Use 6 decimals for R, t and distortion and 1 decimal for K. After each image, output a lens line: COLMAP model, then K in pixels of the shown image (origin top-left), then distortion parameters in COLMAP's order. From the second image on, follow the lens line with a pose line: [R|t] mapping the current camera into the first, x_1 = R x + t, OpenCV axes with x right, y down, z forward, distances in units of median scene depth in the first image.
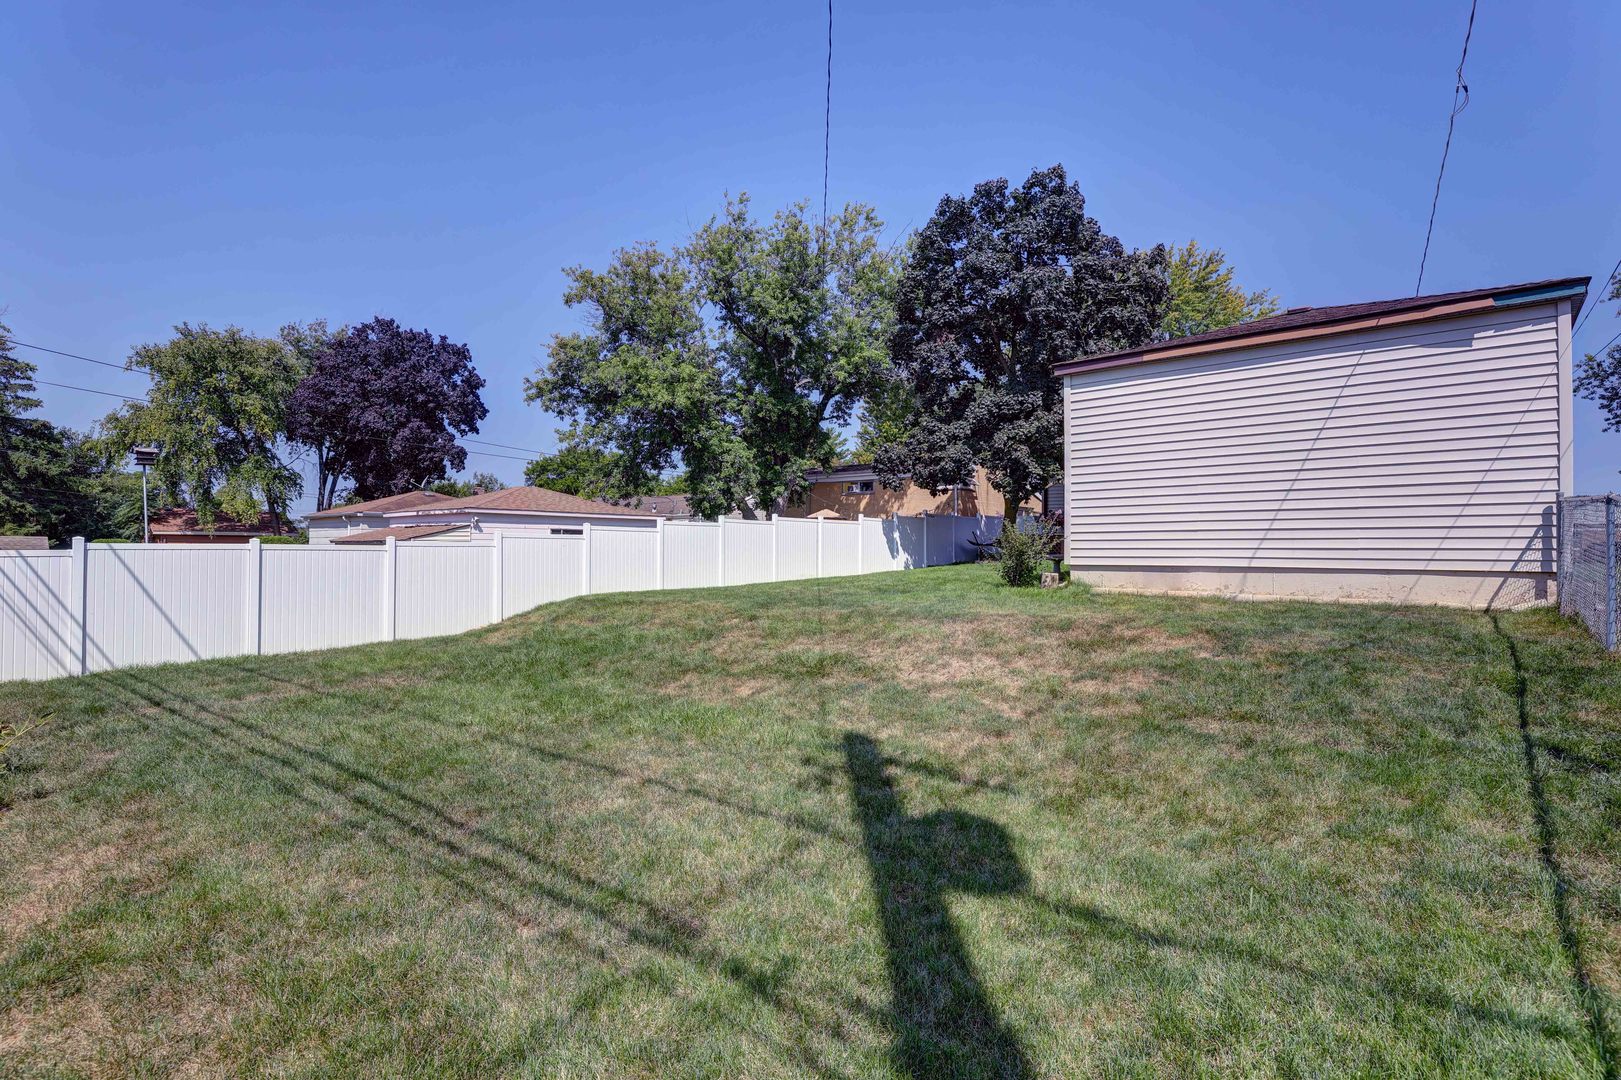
lens RADIAL K [[739.8, 0, 798.2], [0, 739.8, 531.5], [0, 0, 1]] dist [0.003025, 0.000420]
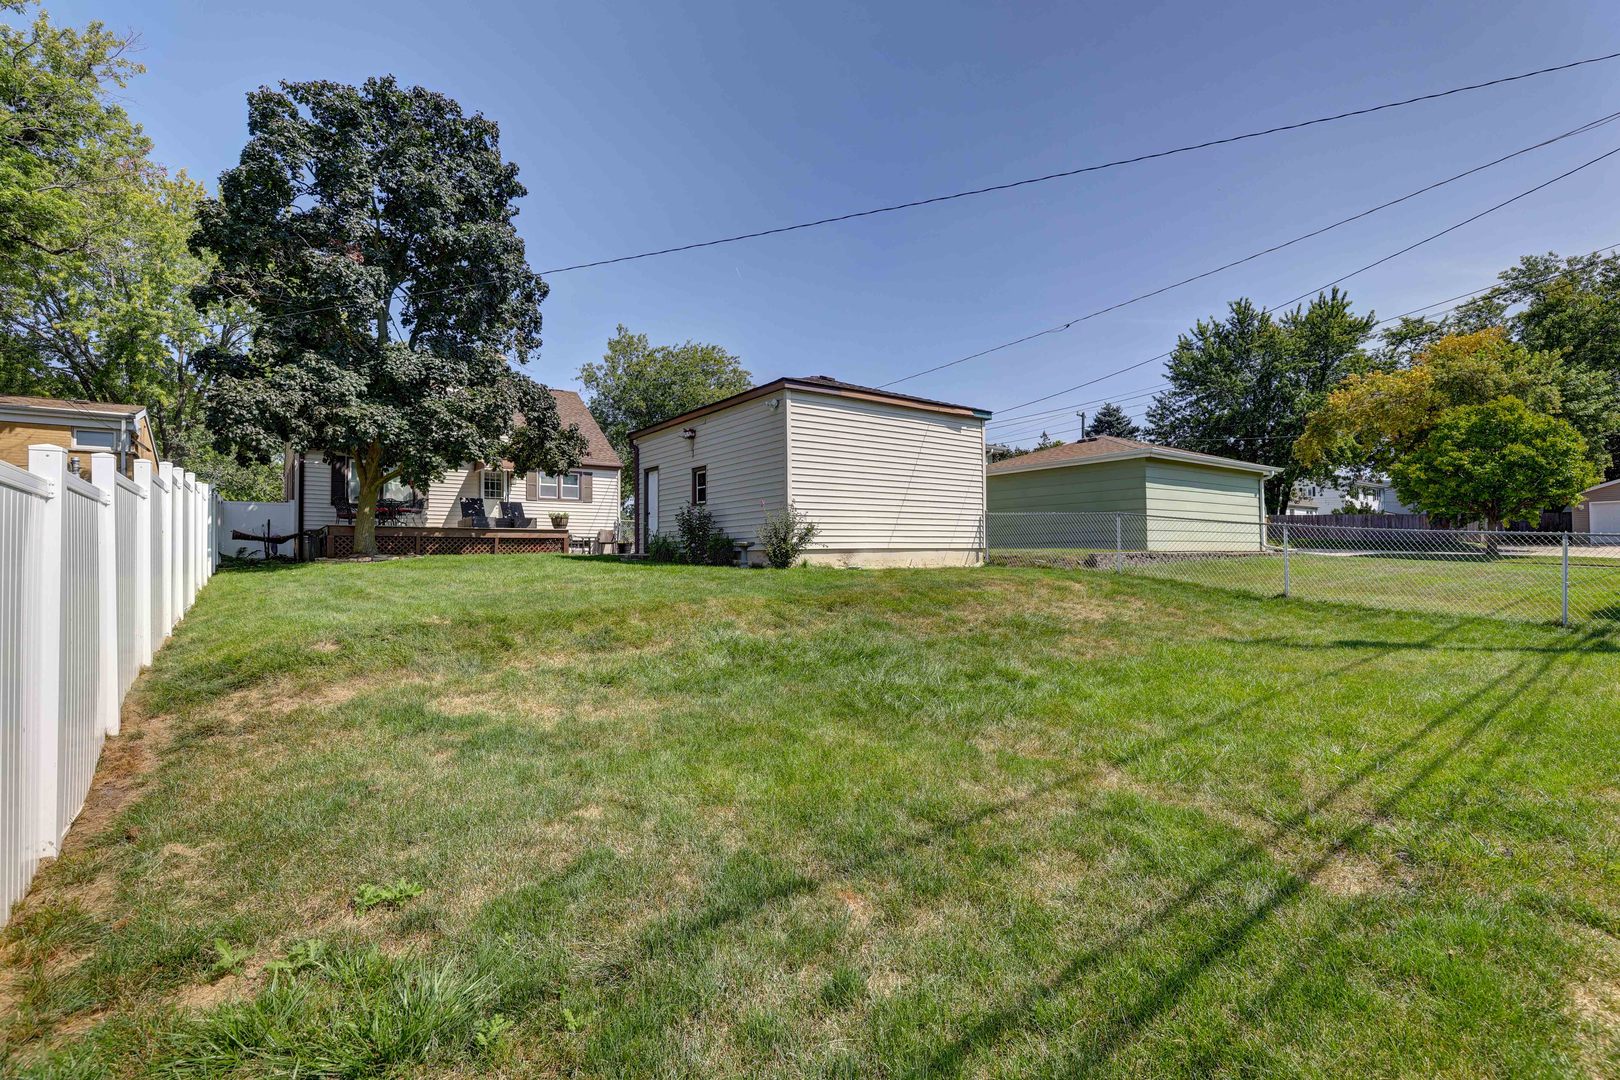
lens RADIAL K [[739.4, 0, 797.7], [0, 739.4, 531.5], [0, 0, 1]] dist [0.003025, 0.000420]
pose [[0.221208, 0.015321, 0.975106, -1.096595], [-0.021765, 0.999705, -0.010770, 0.040067], [-0.974984, -0.018841, 0.221476, 1.006856]]
